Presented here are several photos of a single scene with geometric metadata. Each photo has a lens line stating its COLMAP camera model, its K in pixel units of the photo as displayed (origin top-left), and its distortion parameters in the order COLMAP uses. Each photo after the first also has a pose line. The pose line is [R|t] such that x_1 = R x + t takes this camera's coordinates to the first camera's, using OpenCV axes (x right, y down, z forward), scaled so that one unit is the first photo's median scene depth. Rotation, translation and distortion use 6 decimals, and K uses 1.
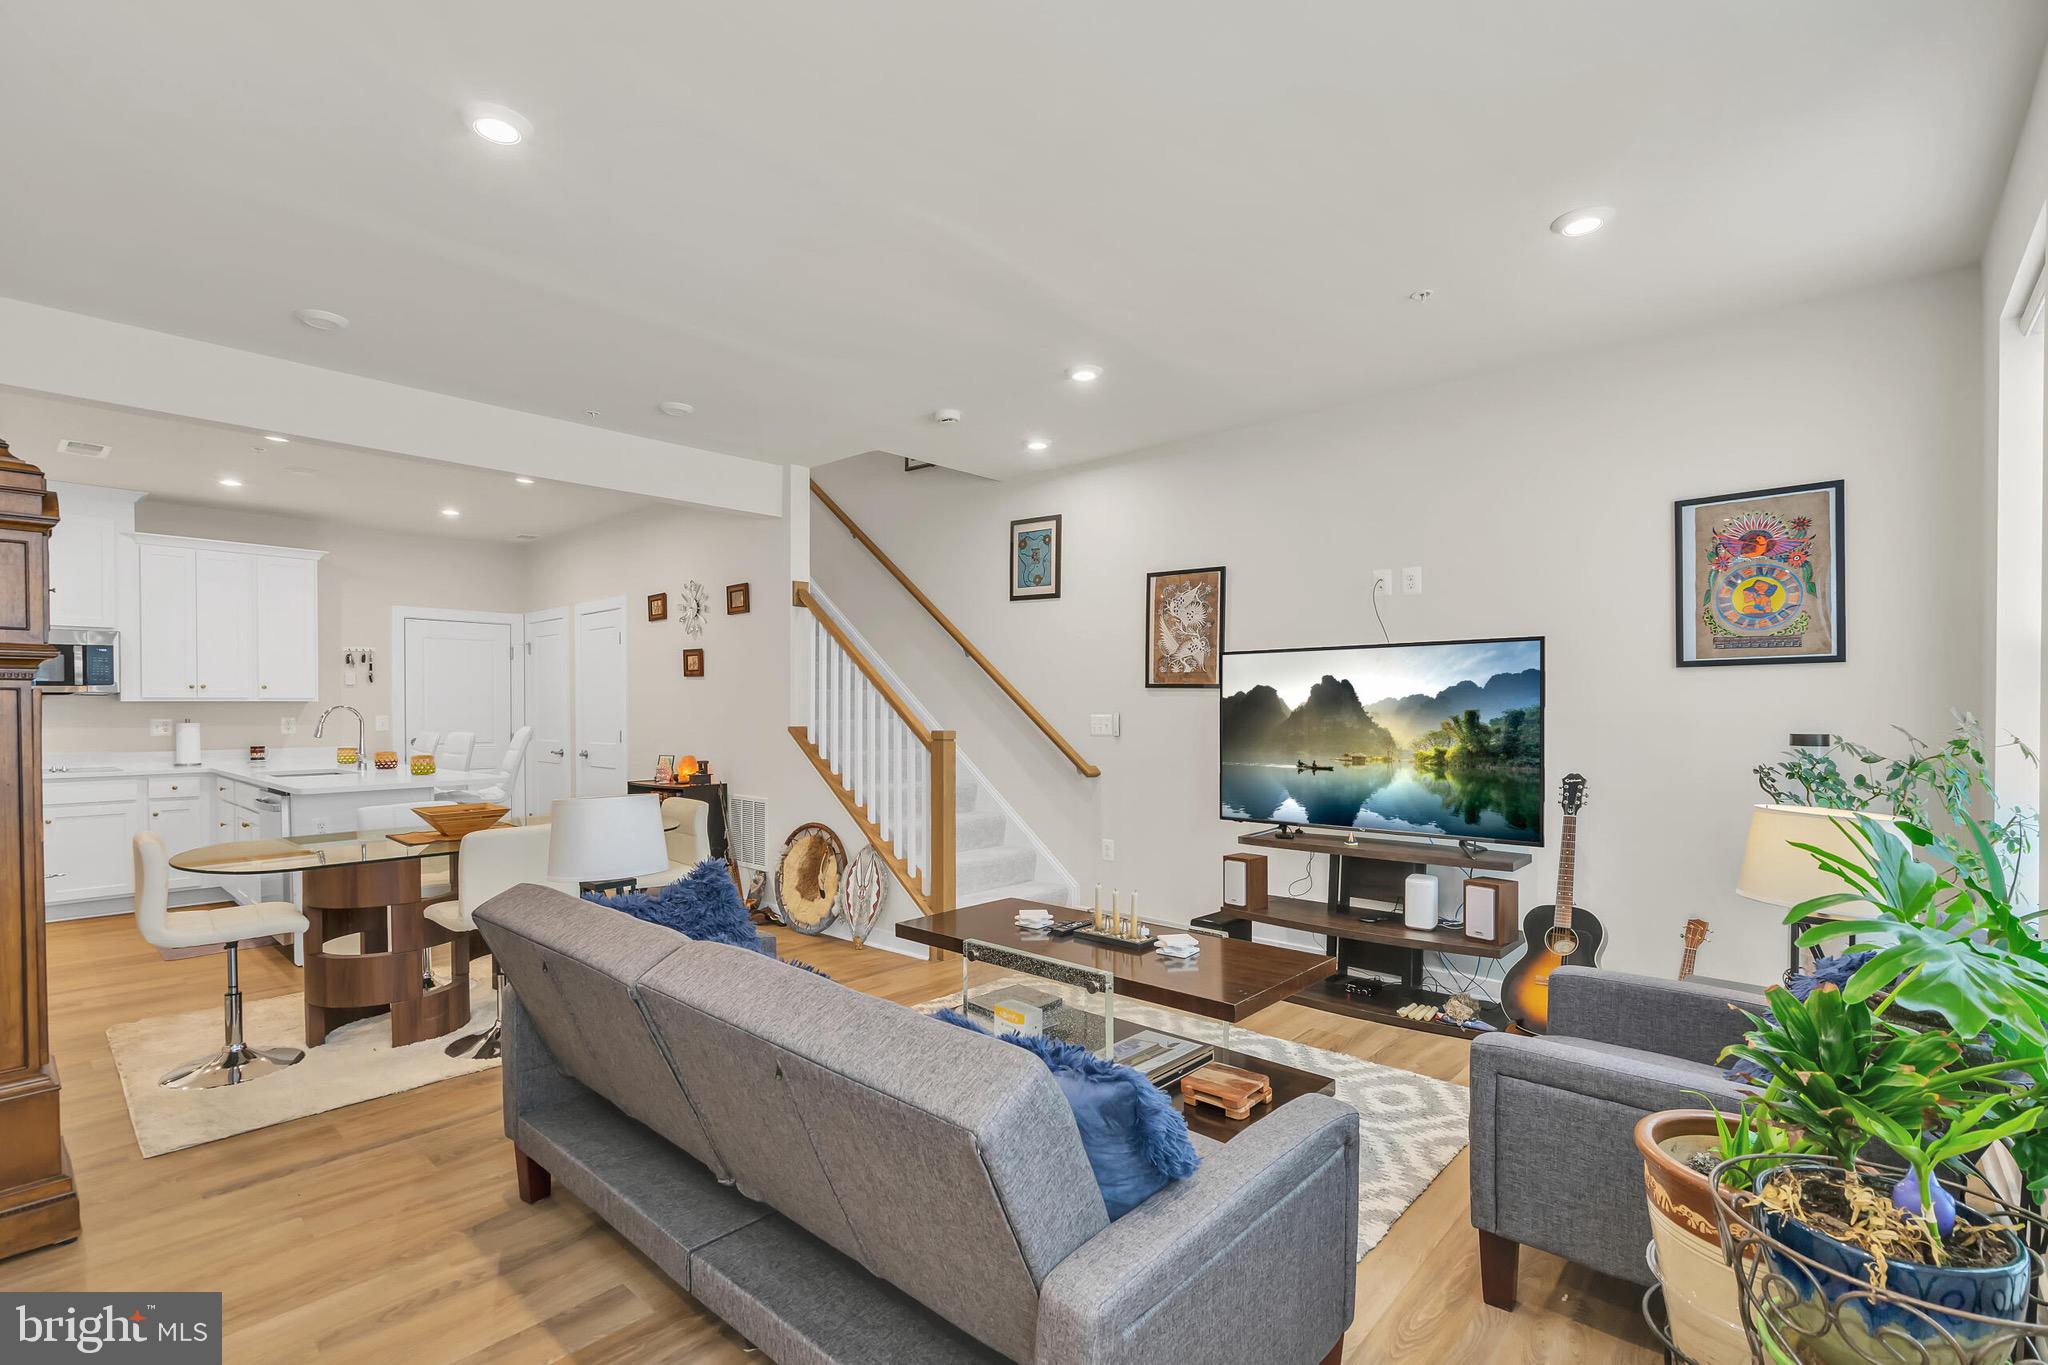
lens RADIAL K [[968.1, 0, 1020.5], [0, 968.1, 711.5], [0, 0, 1]] dist [0.000361, 0.007364]
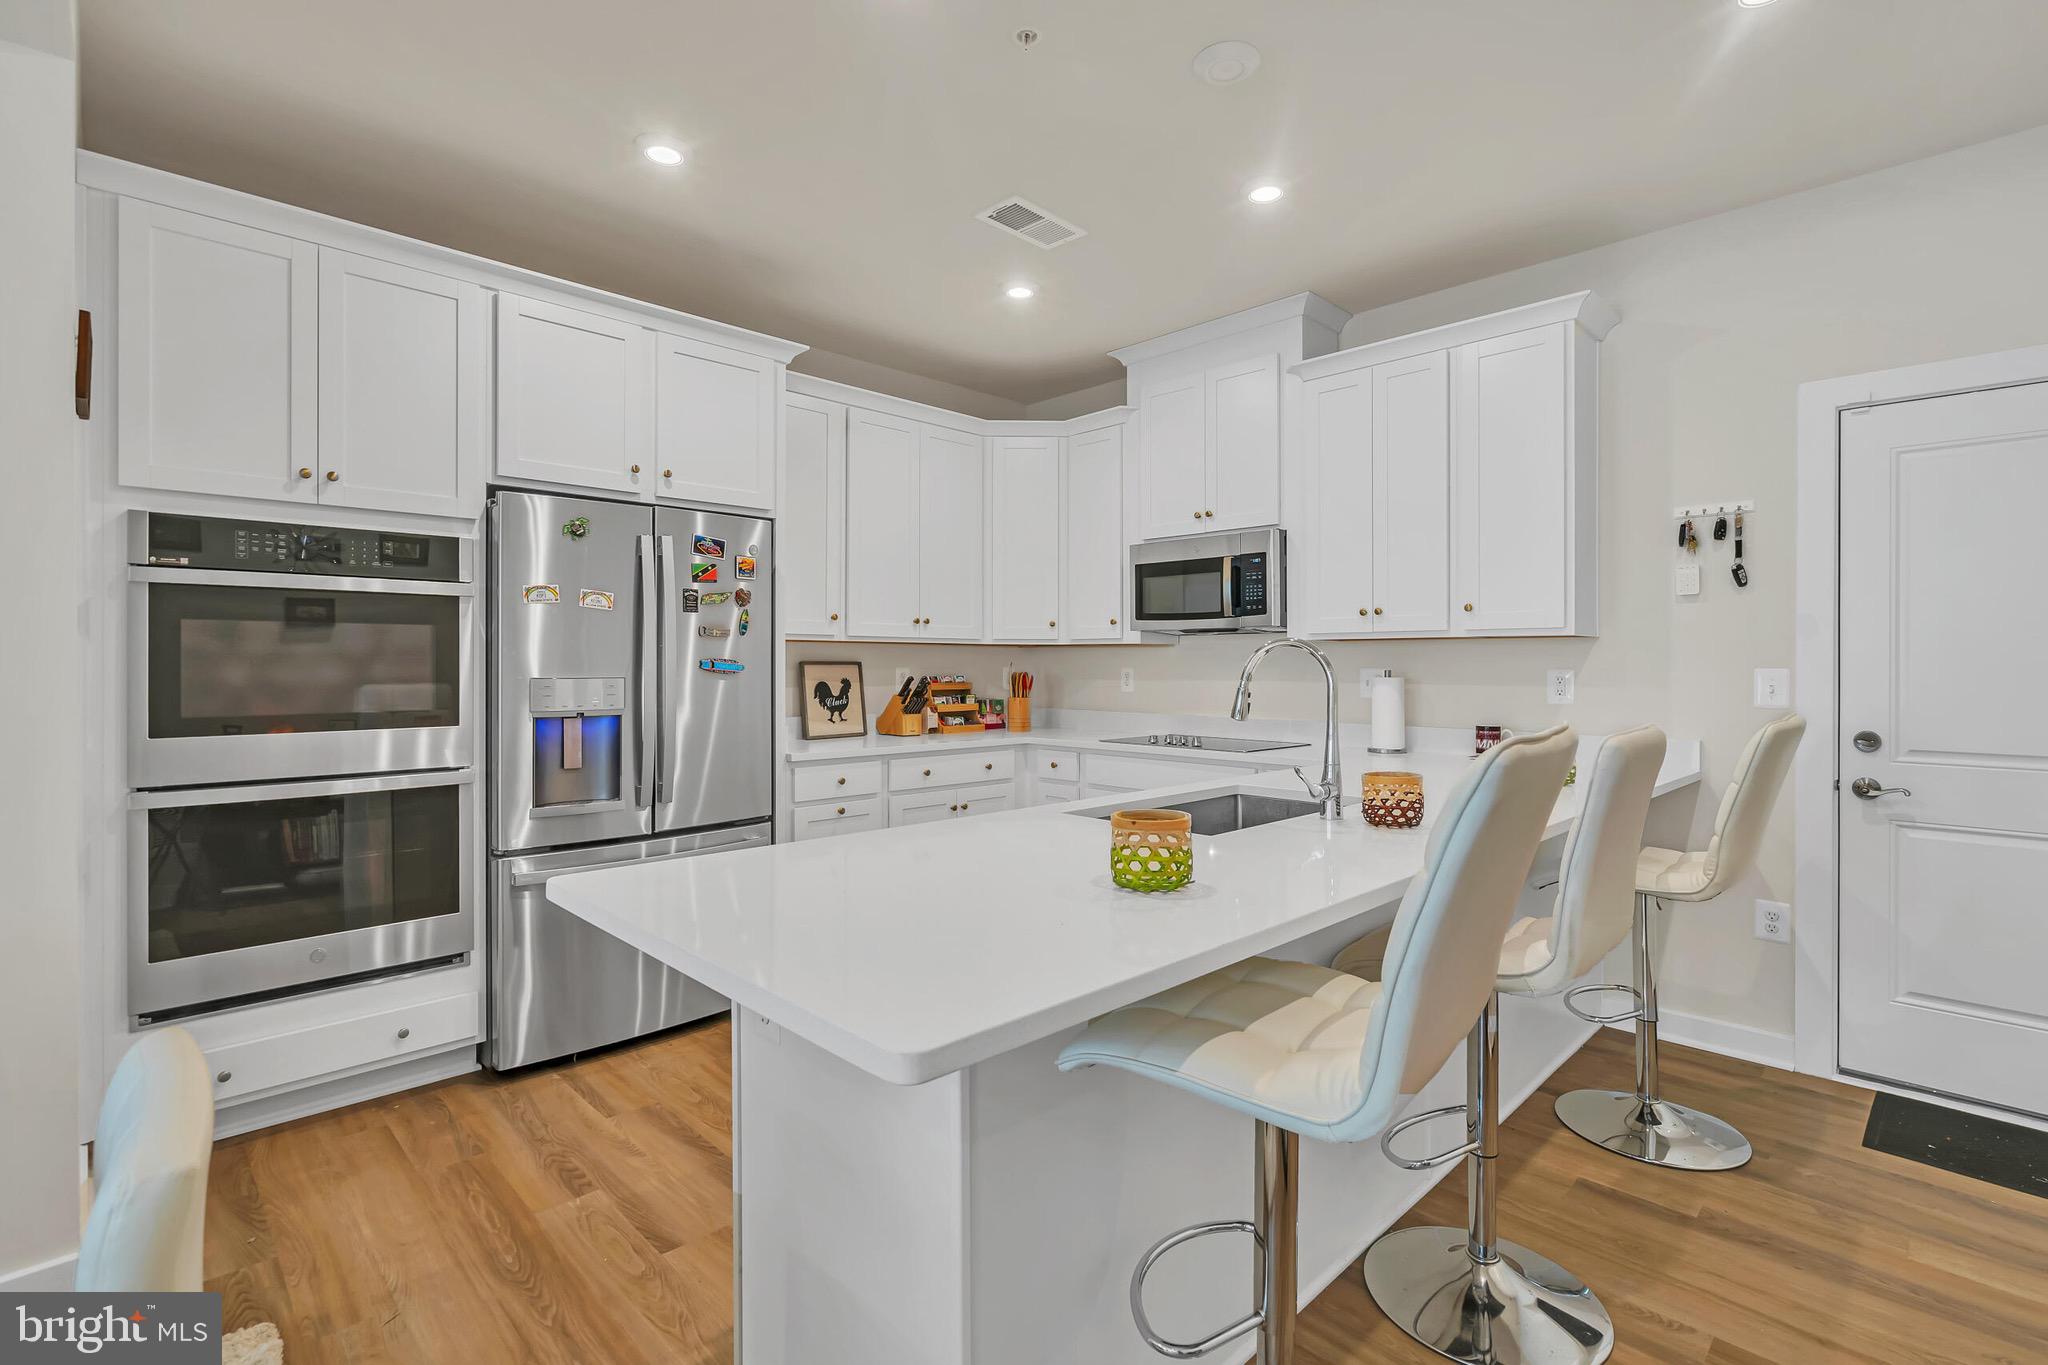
lens RADIAL K [[938.7, 0, 1029.0], [0, 938.7, 659.0], [0, 0, 1]] dist [0.001306, 0.000568]
pose [[-0.044004, -0.001612, -0.999030, -0.366775], [-0.007026, 0.999974, -0.001304, 0.004122], [0.999007, 0.006962, -0.044015, 1.000983]]
